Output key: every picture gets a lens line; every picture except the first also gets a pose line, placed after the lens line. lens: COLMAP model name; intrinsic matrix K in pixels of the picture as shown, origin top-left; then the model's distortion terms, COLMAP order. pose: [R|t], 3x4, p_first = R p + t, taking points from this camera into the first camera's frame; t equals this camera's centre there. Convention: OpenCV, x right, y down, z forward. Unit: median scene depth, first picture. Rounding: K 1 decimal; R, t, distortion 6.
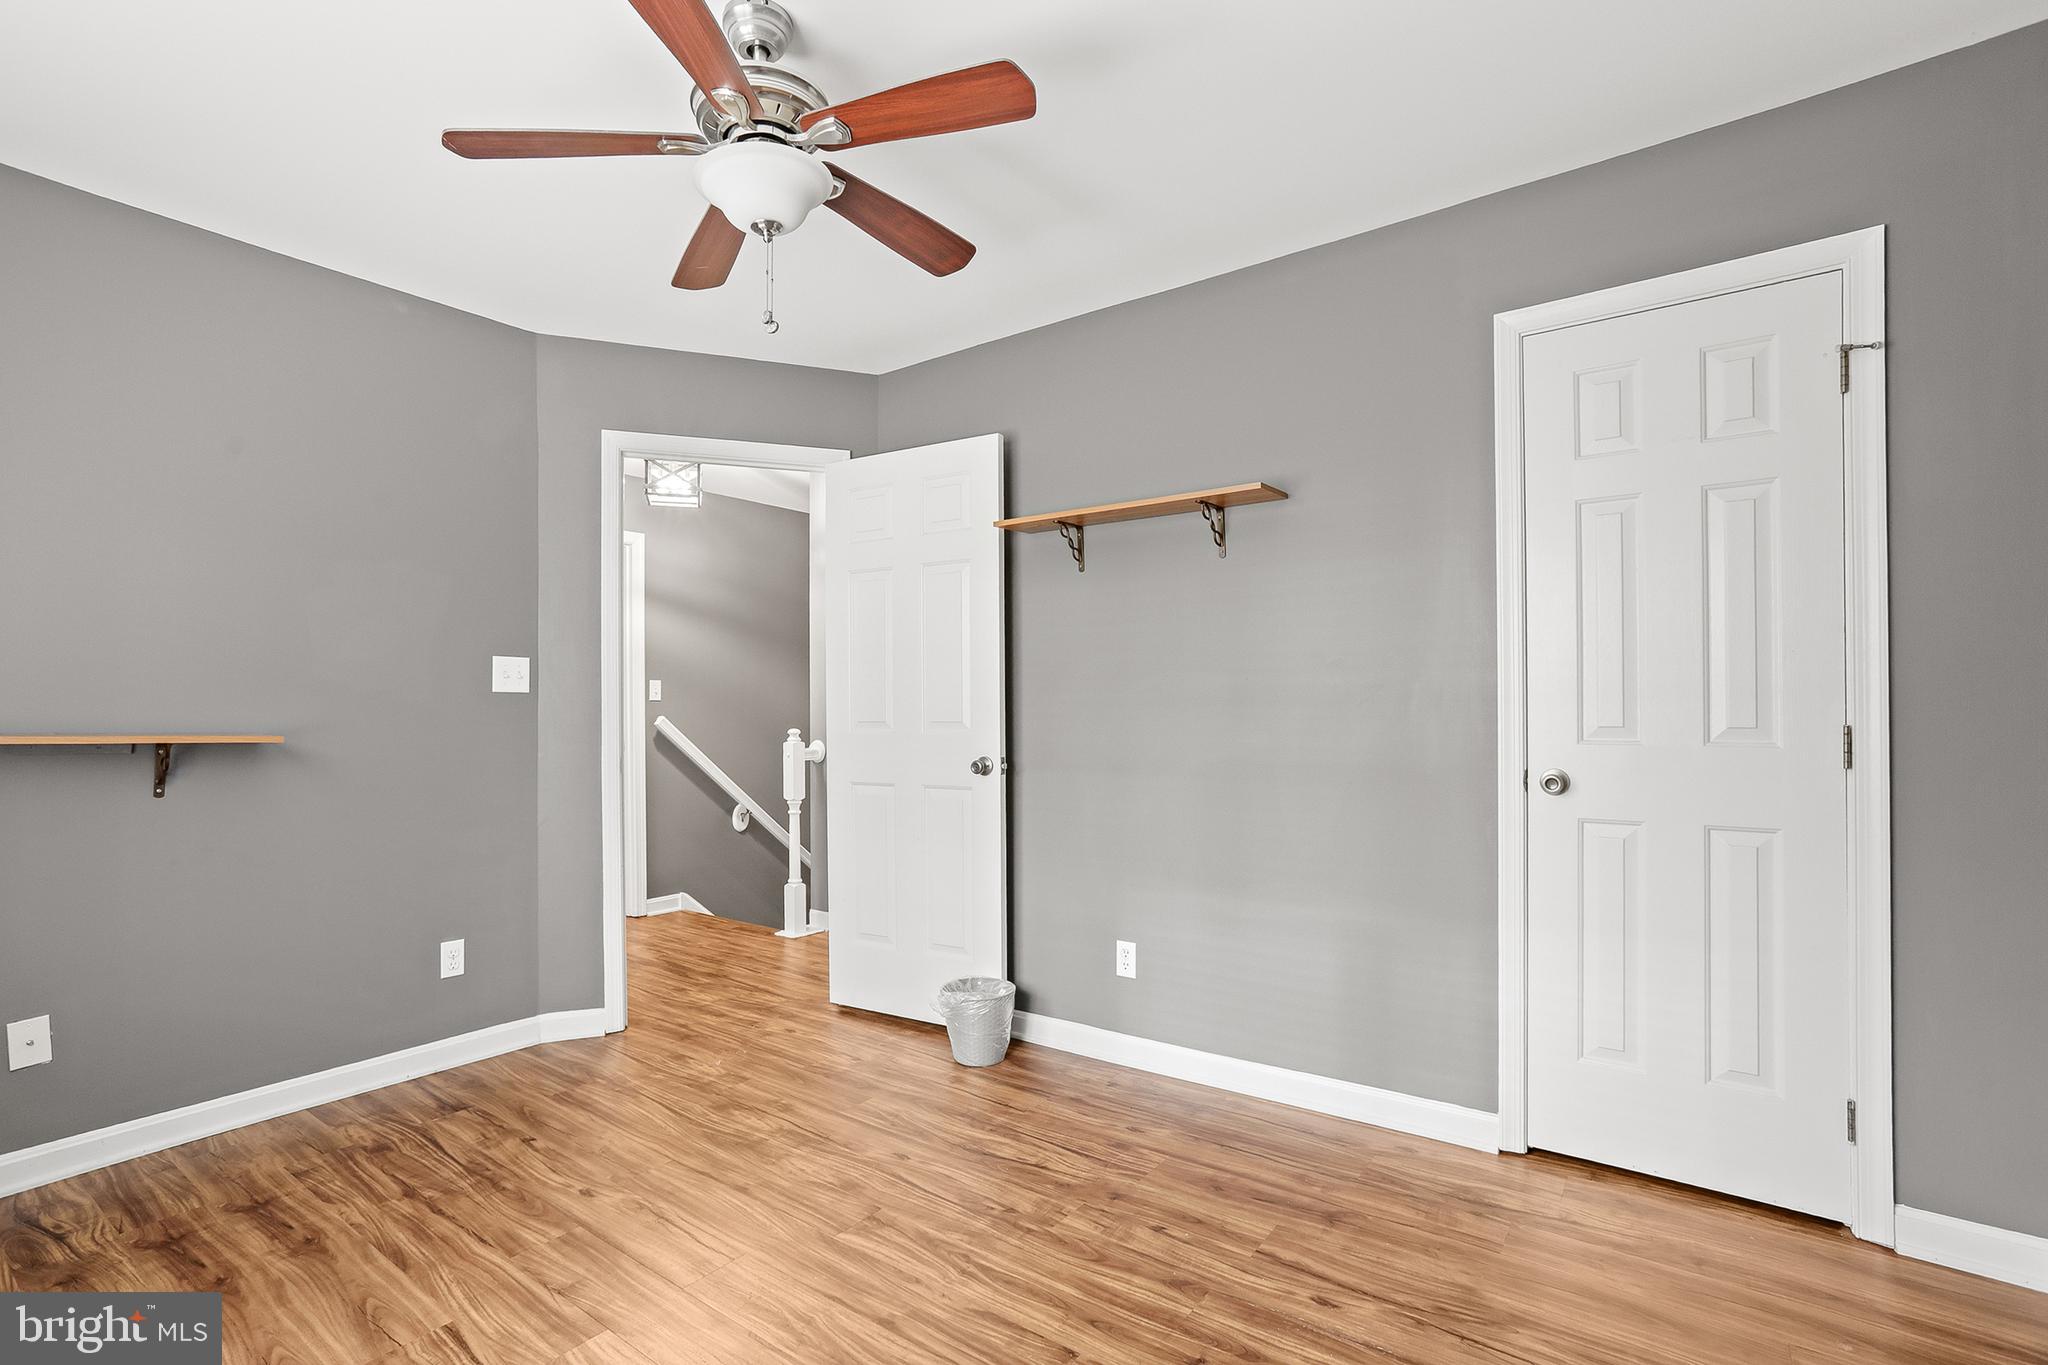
lens RADIAL K [[940.3, 0, 1024.0], [0, 940.3, 682.5], [0, 0, 1]] dist [-0.069784, 0.041374]
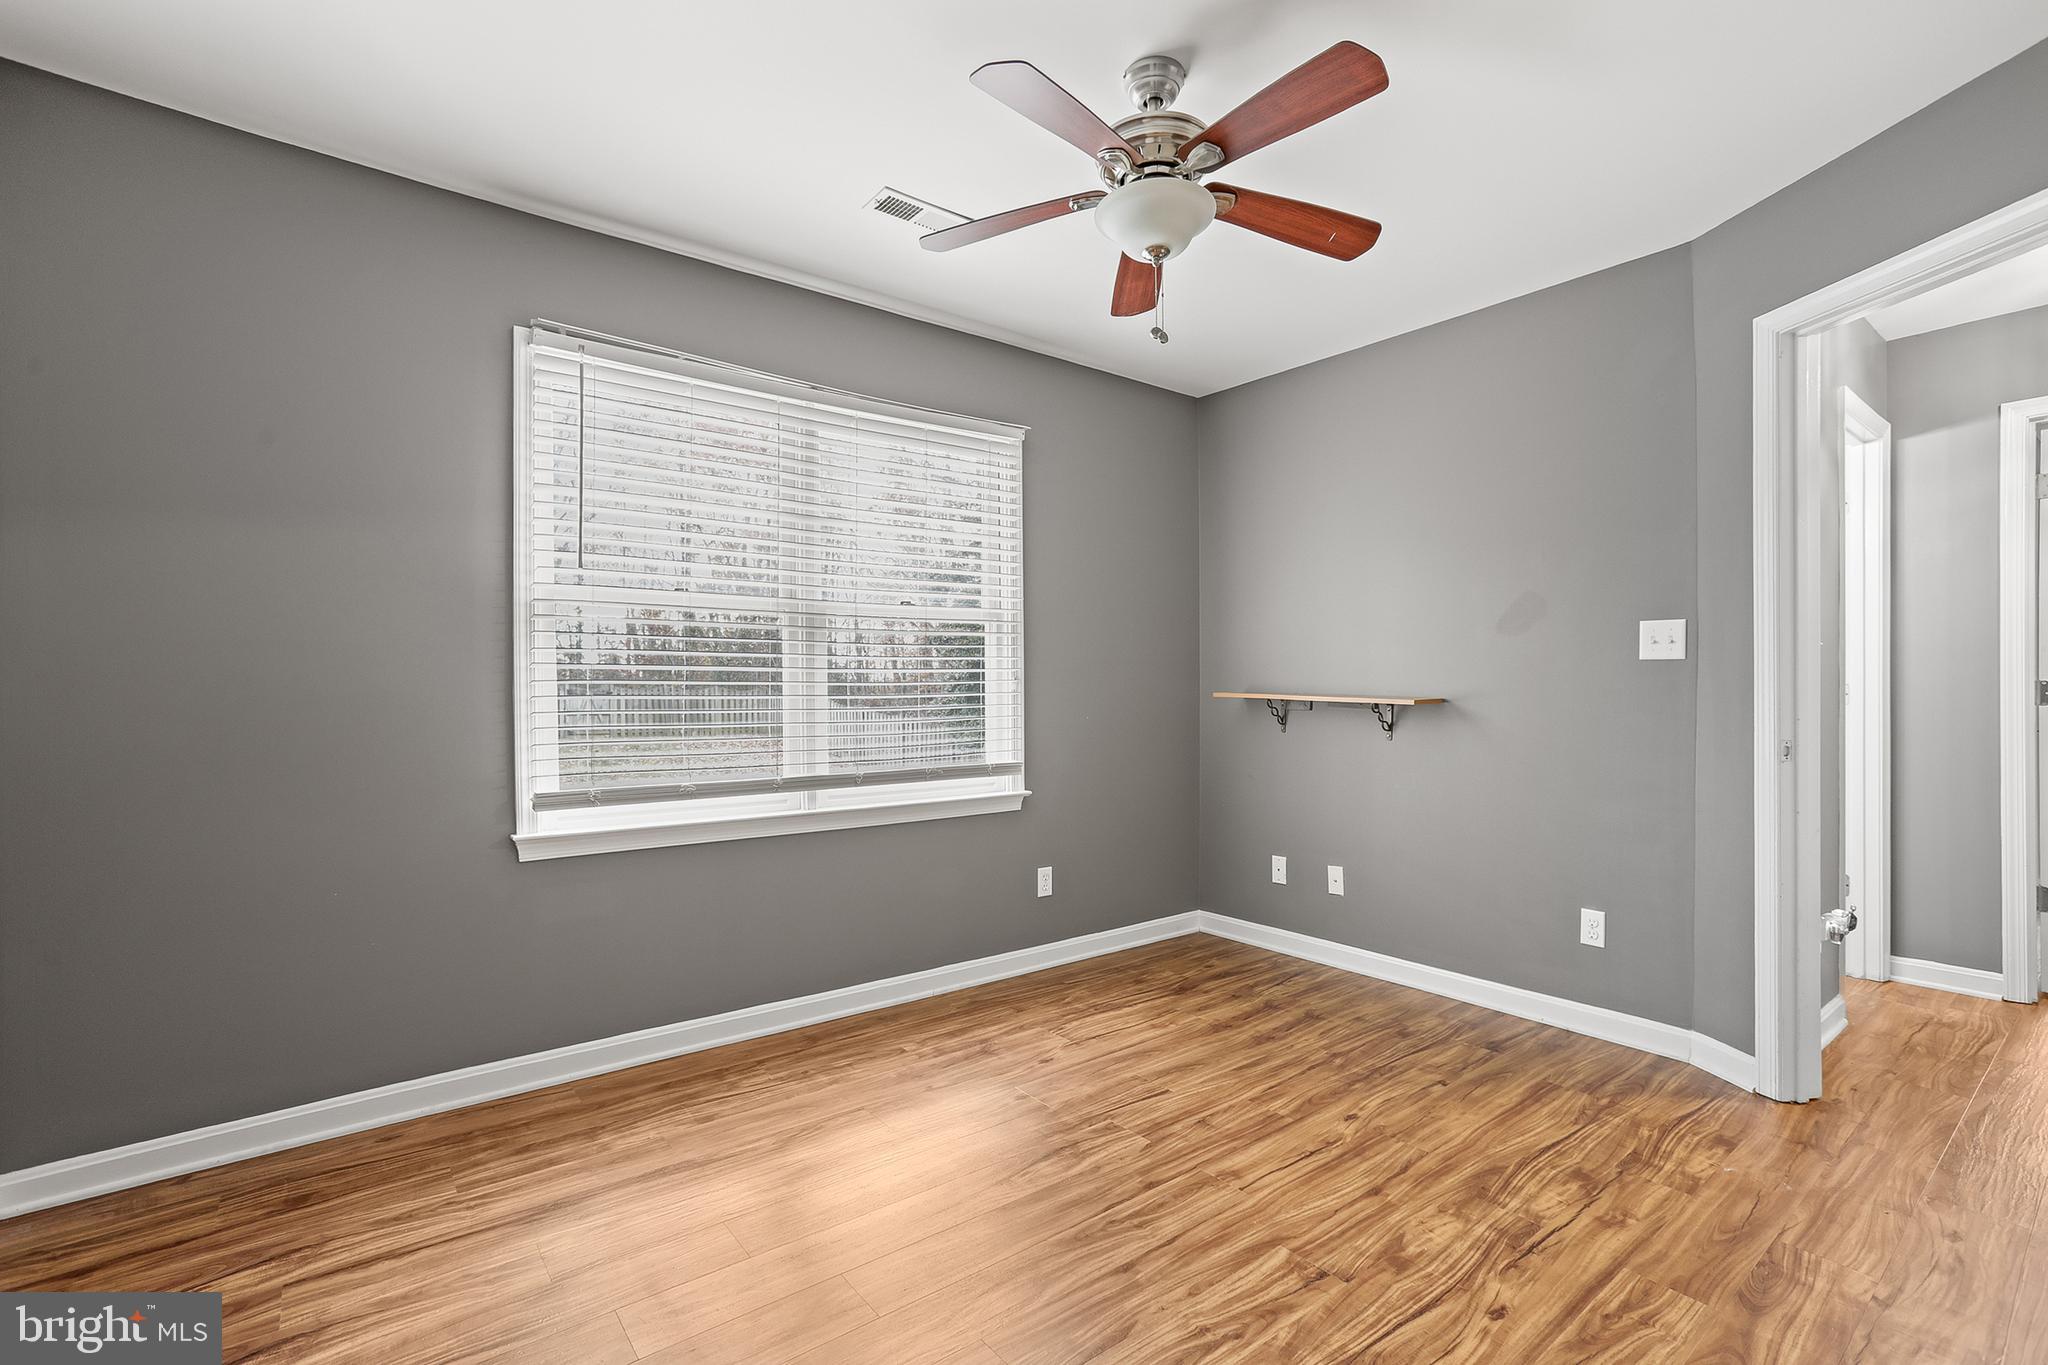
lens RADIAL K [[940.3, 0, 1024.0], [0, 940.3, 682.5], [0, 0, 1]] dist [-0.069784, 0.041374]
pose [[-0.272447, 0.001935, -0.962169, 0.682503], [0.027265, 0.999612, -0.005710, 0.029930], [0.961784, -0.027789, -0.272394, 0.921612]]
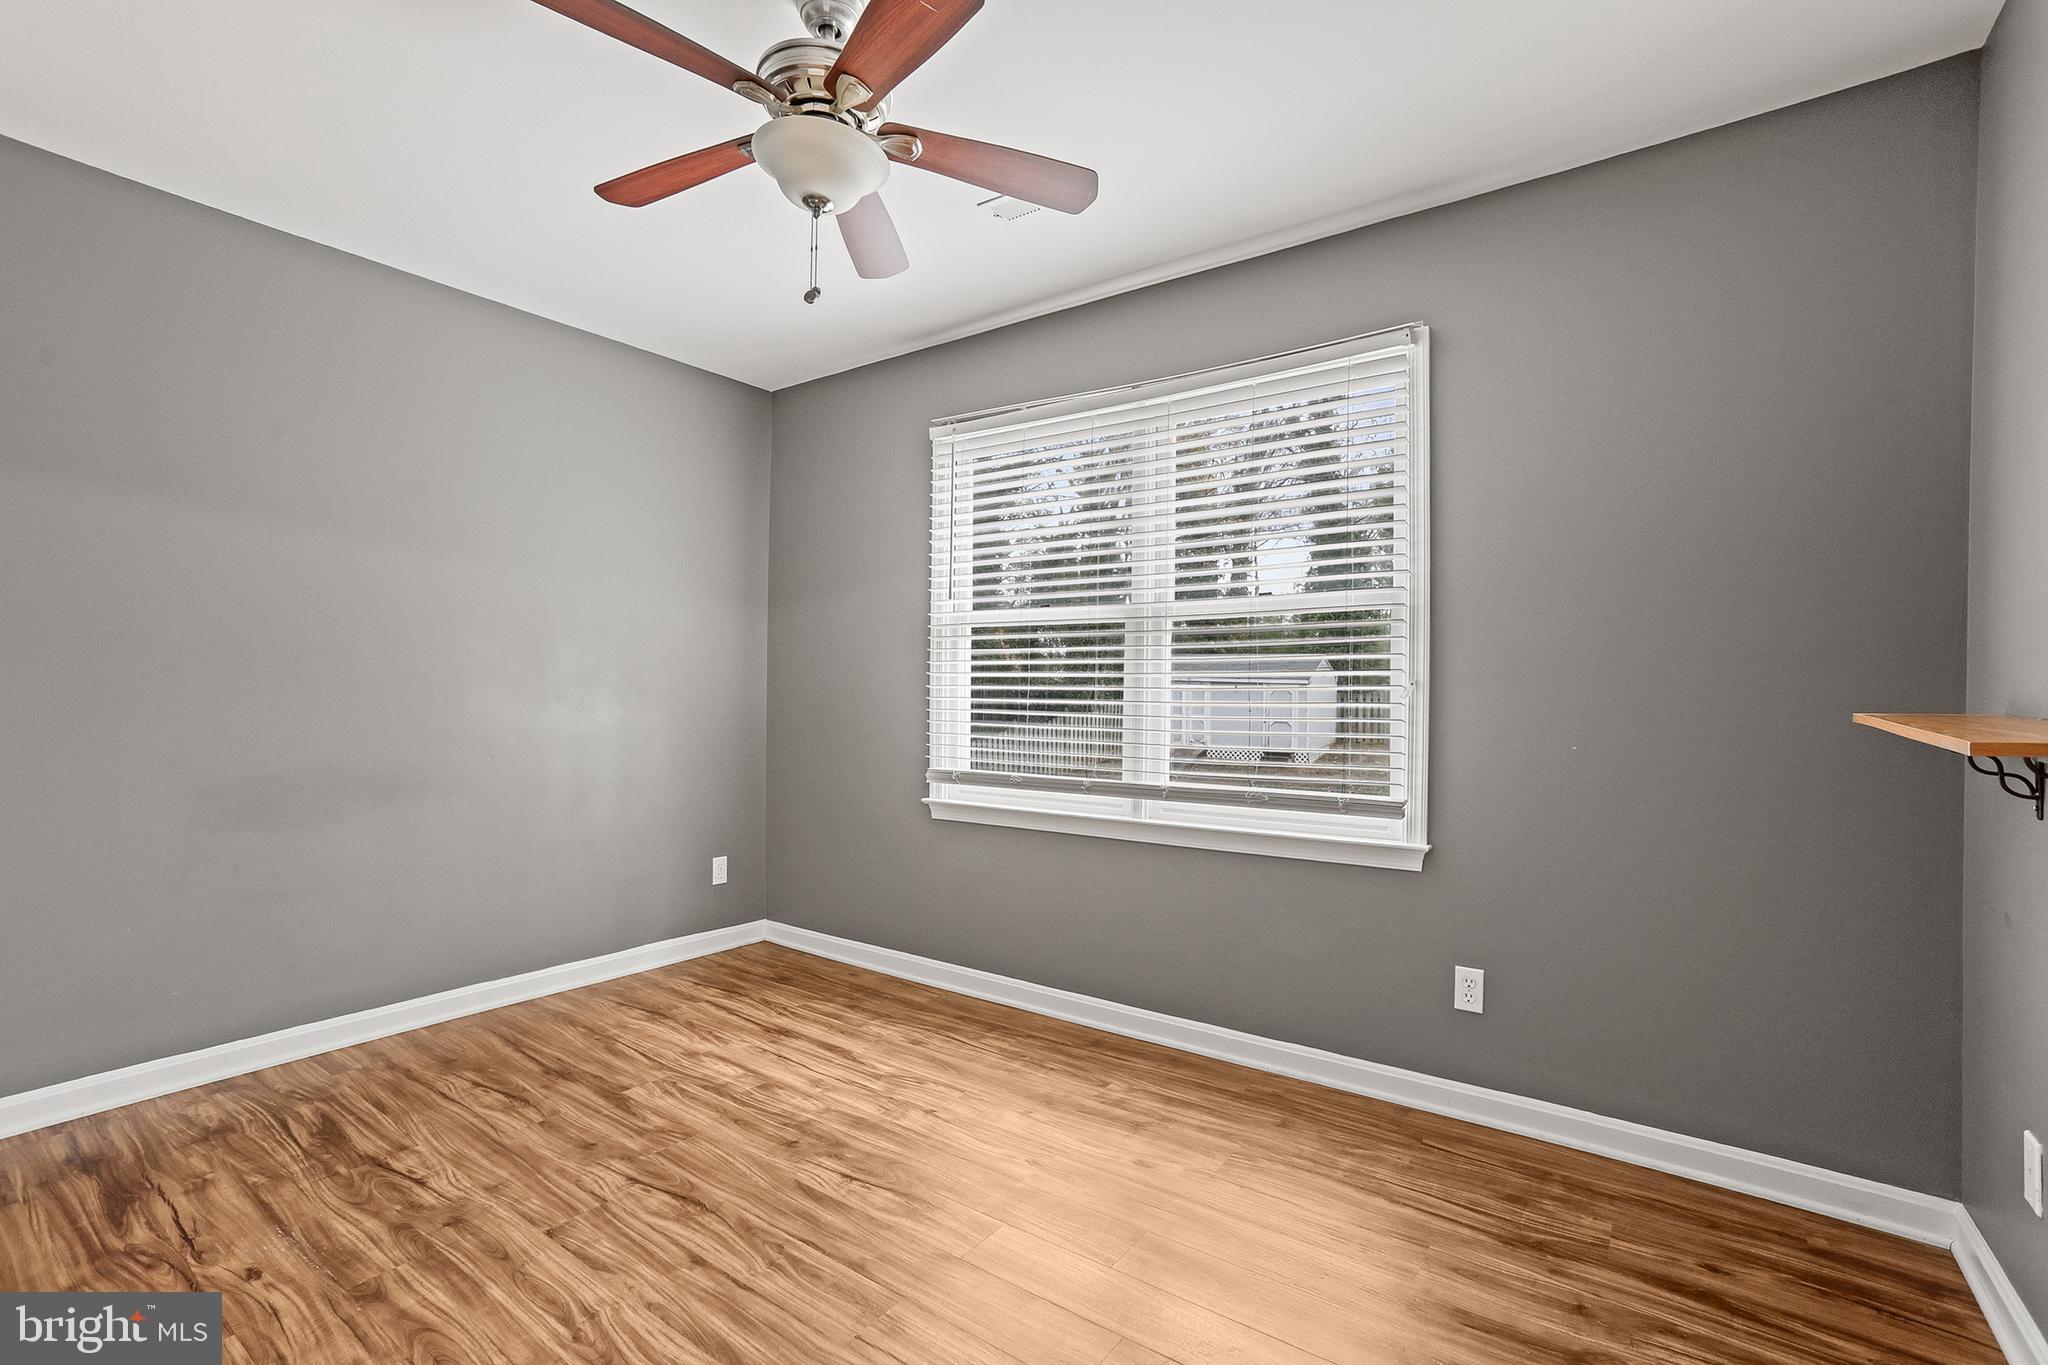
lens RADIAL K [[940.3, 0, 1024.0], [0, 940.3, 682.5], [0, 0, 1]] dist [-0.069784, 0.041374]
pose [[-0.999836, -0.003241, 0.017842, -0.418057], [-0.003873, 0.999362, -0.035505, 0.053803], [-0.017716, -0.035568, -0.999210, 1.601136]]
